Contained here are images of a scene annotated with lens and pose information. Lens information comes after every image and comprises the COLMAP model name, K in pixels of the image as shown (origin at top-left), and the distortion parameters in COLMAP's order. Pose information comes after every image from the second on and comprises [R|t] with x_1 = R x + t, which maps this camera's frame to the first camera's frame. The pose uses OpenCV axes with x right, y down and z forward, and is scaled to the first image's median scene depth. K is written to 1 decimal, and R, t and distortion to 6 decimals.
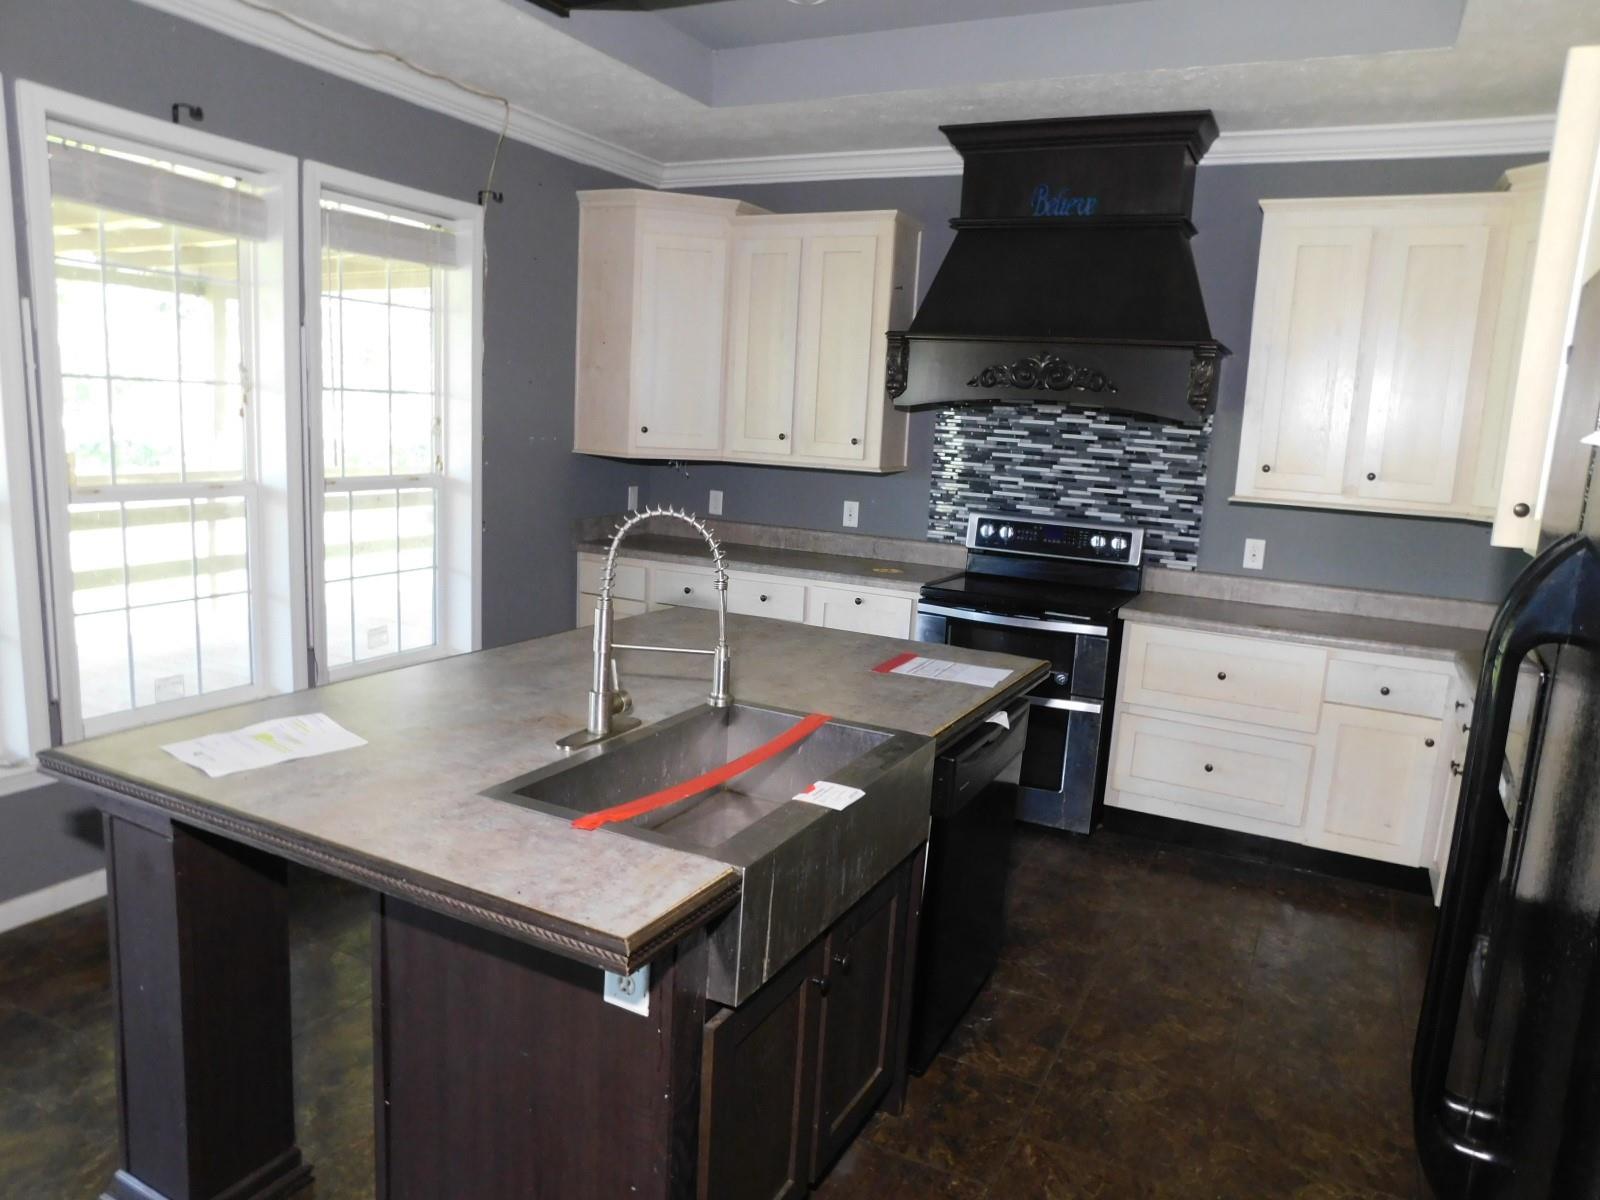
lens RADIAL K [[1094.6, 0, 800.0], [0, 1094.6, 600.0], [0, 0, 1]] dist [-0.005331, -0.000839]
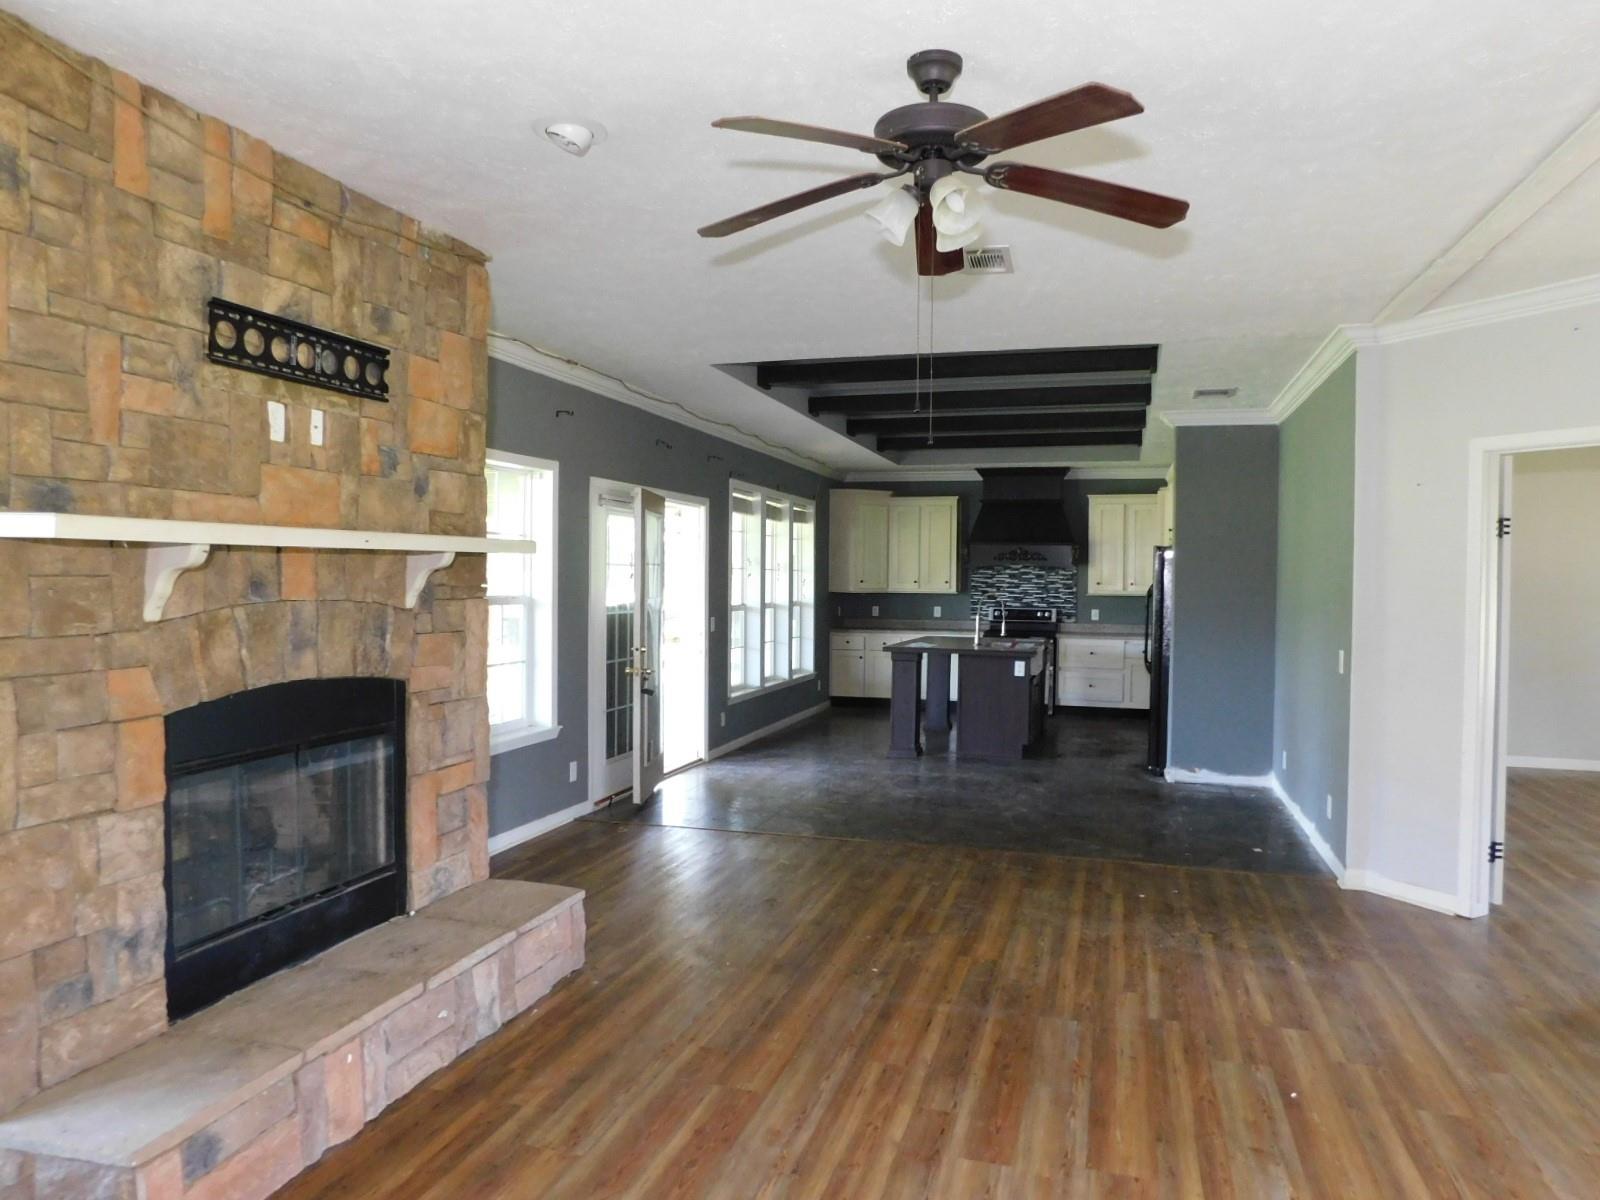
lens RADIAL K [[1092.5, 0, 800.0], [0, 1092.5, 600.0], [0, 0, 1]] dist [-0.002777, -0.000180]
pose [[0.980696, -0.046143, 0.190015, -0.818245], [0.072944, 0.987942, -0.136566, 0.236582], [-0.181422, 0.147790, 0.972237, -1.518554]]
